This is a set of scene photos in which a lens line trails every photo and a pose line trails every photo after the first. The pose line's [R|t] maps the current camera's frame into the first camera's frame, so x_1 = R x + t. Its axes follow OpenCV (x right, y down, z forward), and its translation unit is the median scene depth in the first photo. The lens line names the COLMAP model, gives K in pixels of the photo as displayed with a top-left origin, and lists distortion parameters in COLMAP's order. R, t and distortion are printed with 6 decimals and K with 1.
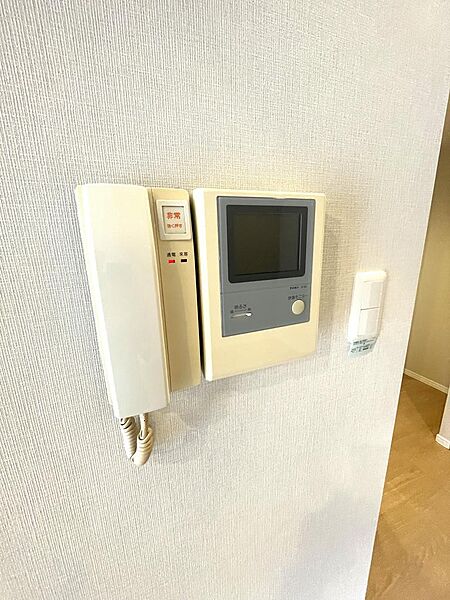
lens RADIAL K [[243.2, 0, 225.0], [0, 243.2, 300.0], [0, 0, 1]] dist [-0.002319, 0.000078]
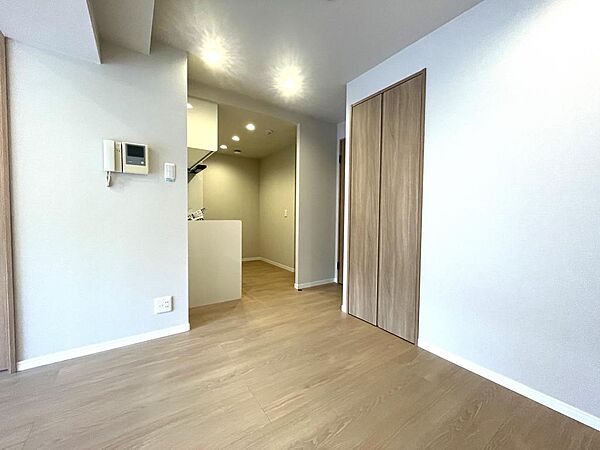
lens RADIAL K [[243.2, 0, 300.0], [0, 243.2, 225.0], [0, 0, 1]] dist [-0.002319, 0.000078]
pose [[0.968809, 0.021290, 0.246894, 2.775450], [0.027716, 0.980742, -0.193330, 2.973850], [-0.246255, 0.194143, 0.949562, -5.673241]]
